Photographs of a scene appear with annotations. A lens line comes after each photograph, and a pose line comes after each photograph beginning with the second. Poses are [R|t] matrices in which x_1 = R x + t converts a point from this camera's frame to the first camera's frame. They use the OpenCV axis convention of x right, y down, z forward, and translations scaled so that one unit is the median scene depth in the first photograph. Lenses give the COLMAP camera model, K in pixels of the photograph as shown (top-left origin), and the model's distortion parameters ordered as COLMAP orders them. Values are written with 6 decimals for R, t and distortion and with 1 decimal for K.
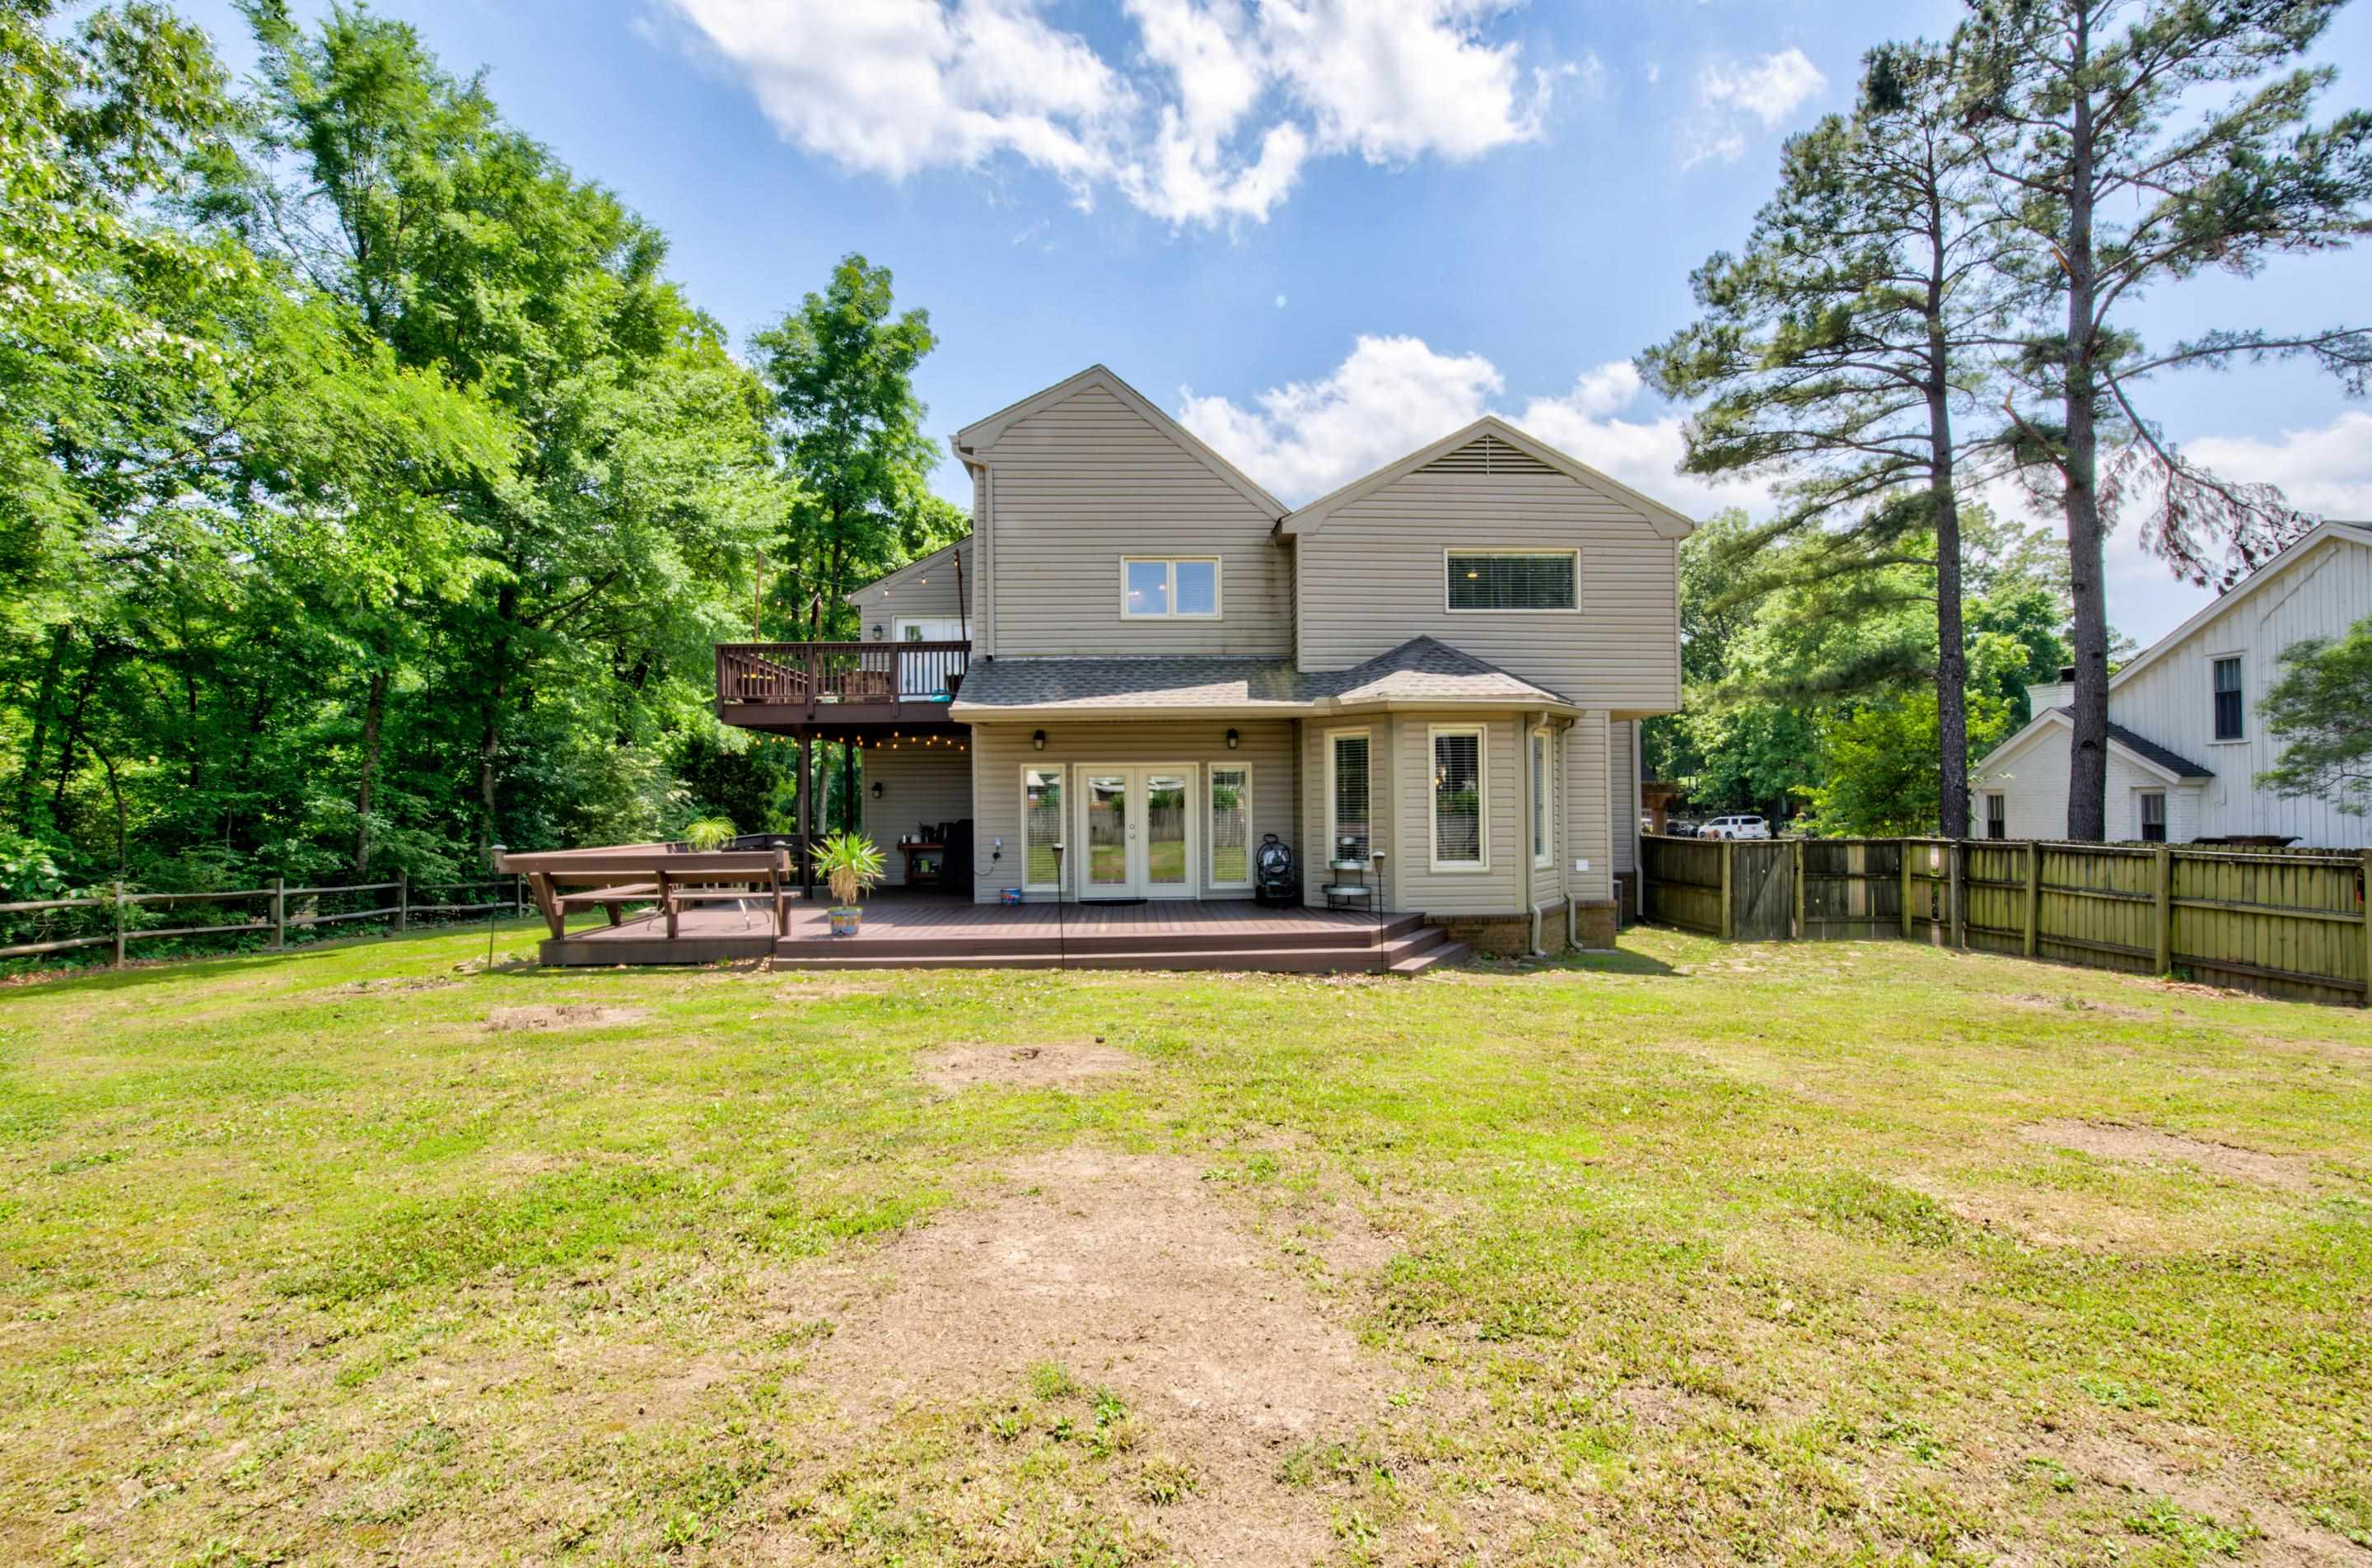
lens RADIAL K [[1034.5, 0, 1185.3], [0, 1034.5, 784.8], [0, 0, 1]] dist [-0.000926, 0.001462]
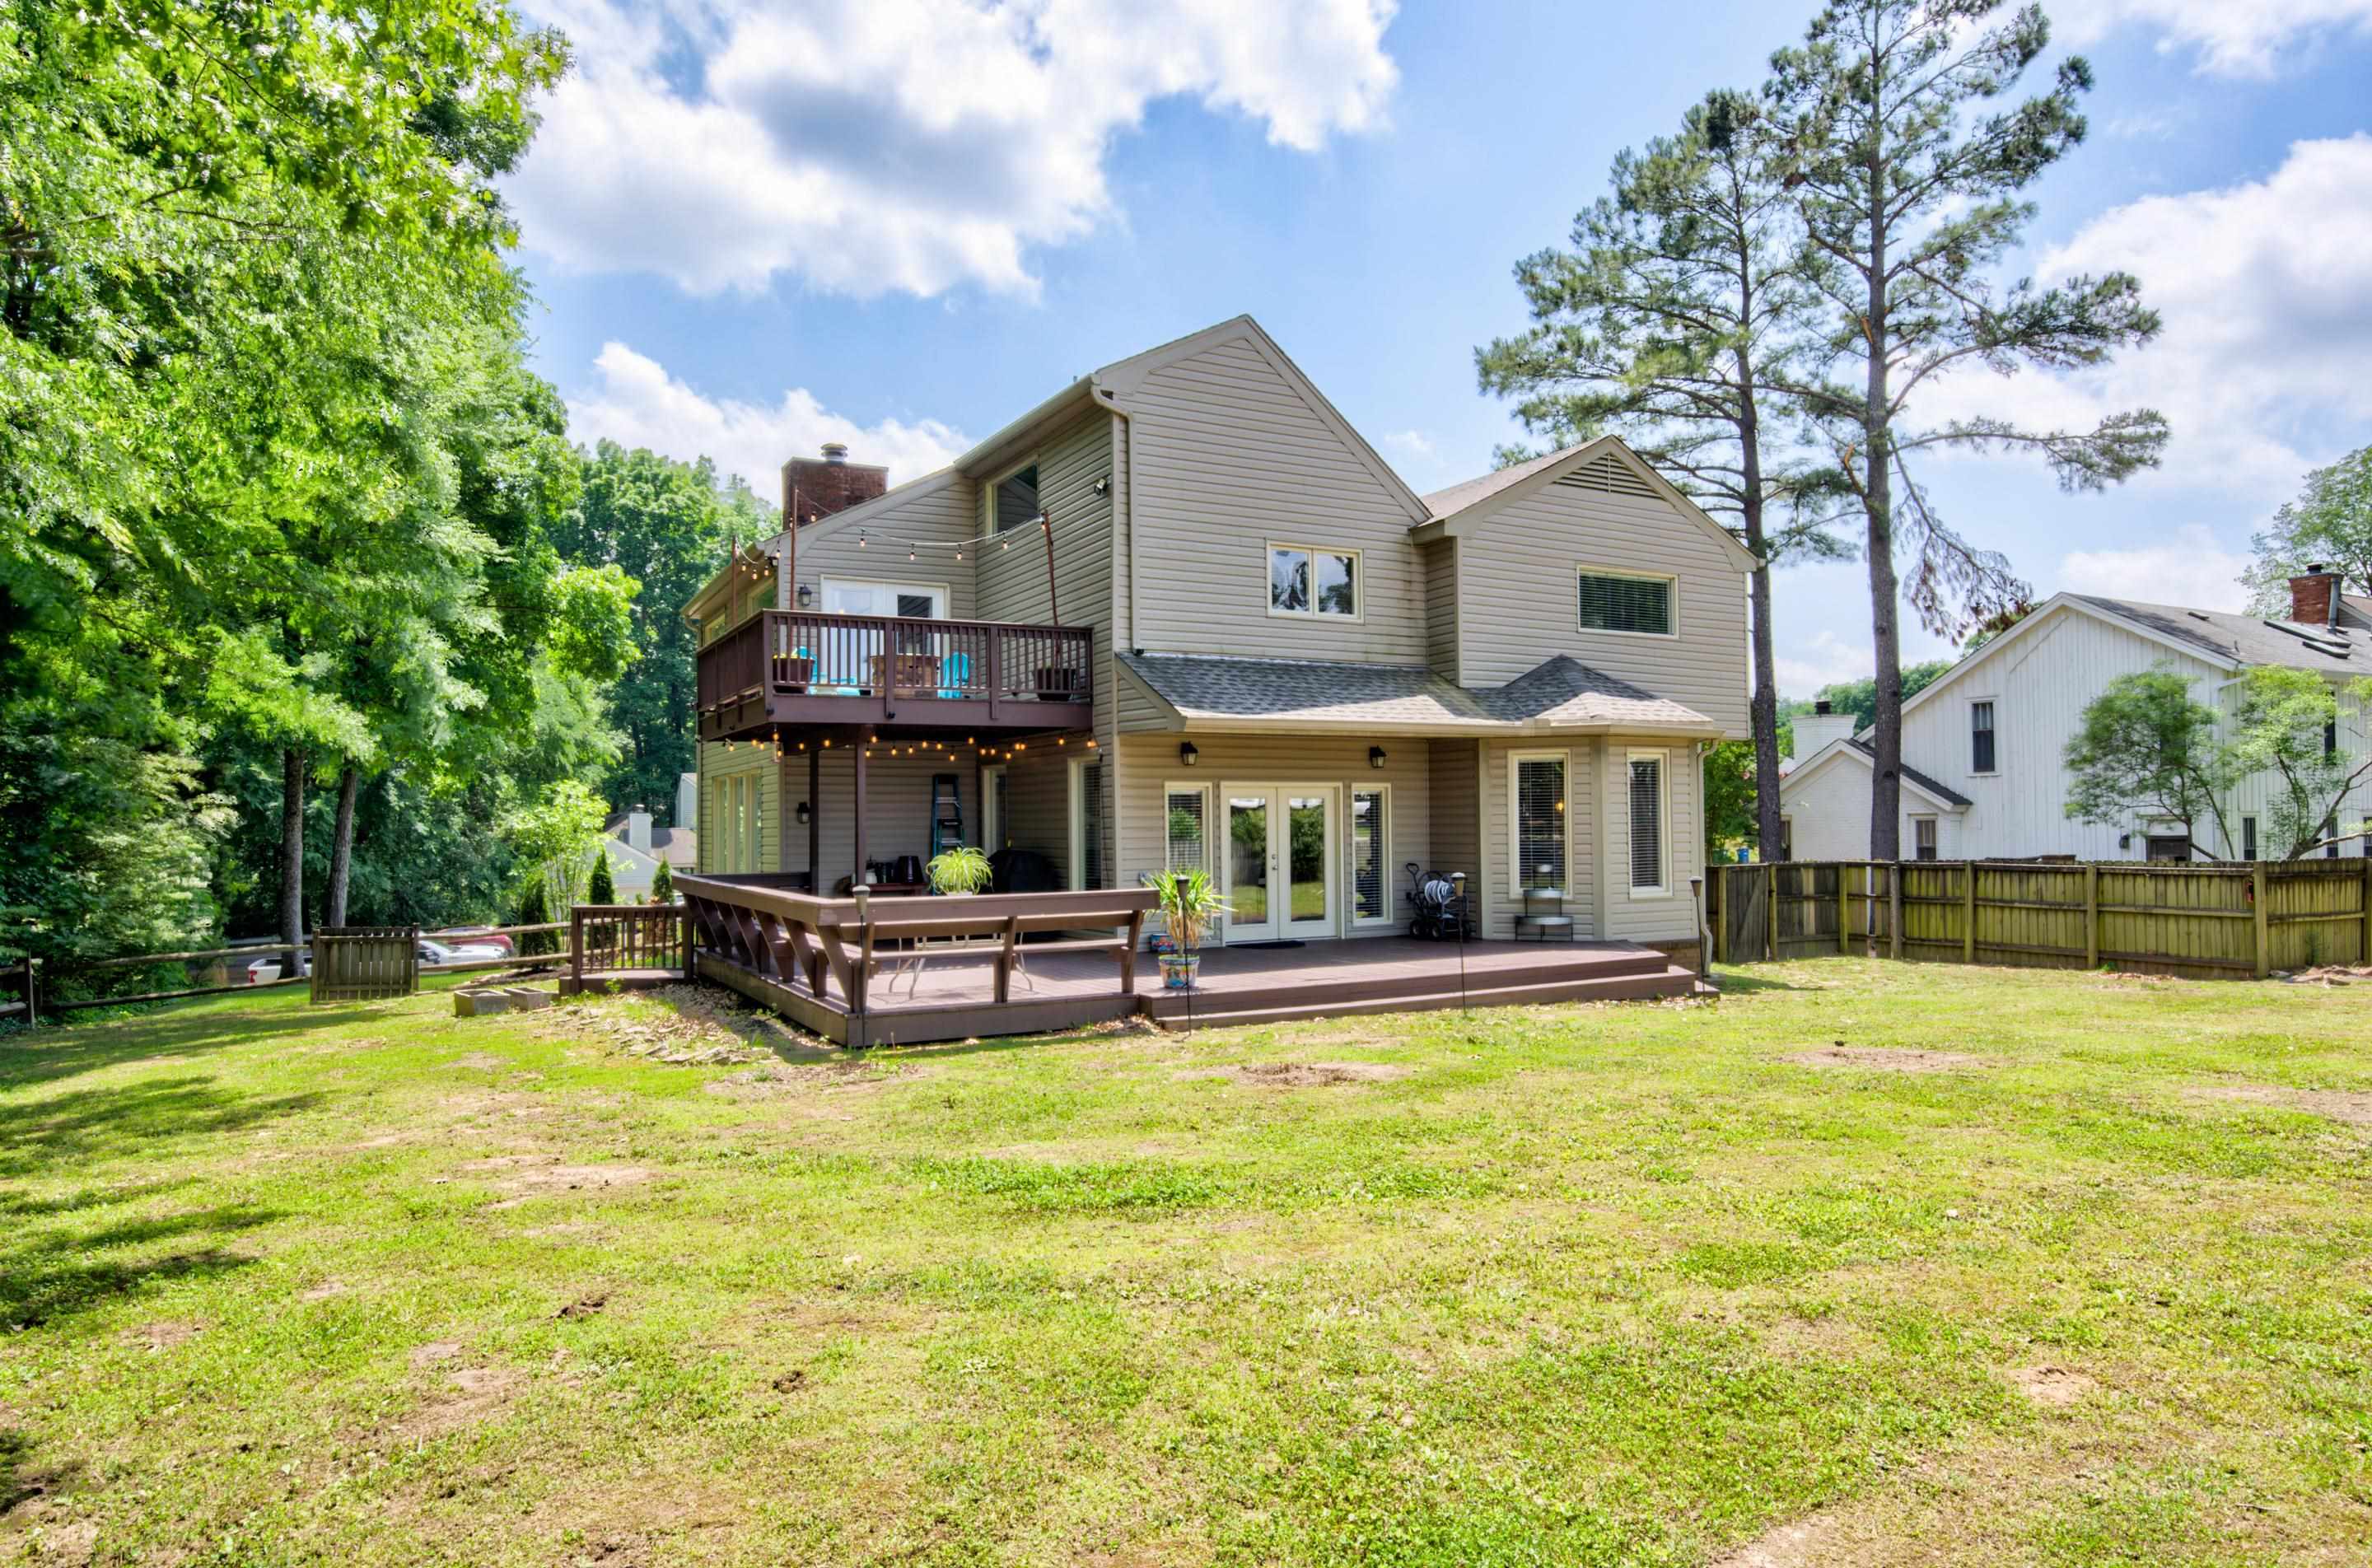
lens RADIAL K [[1414.8, 0, 1185.8], [0, 1414.8, 792.8], [0, 0, 1]] dist [0.003125, -0.000784]
pose [[0.895790, 0.009614, 0.444373, -0.640109], [-0.005189, 0.999924, -0.011173, 0.000651], [-0.444447, 0.007703, 0.895772, -0.019047]]
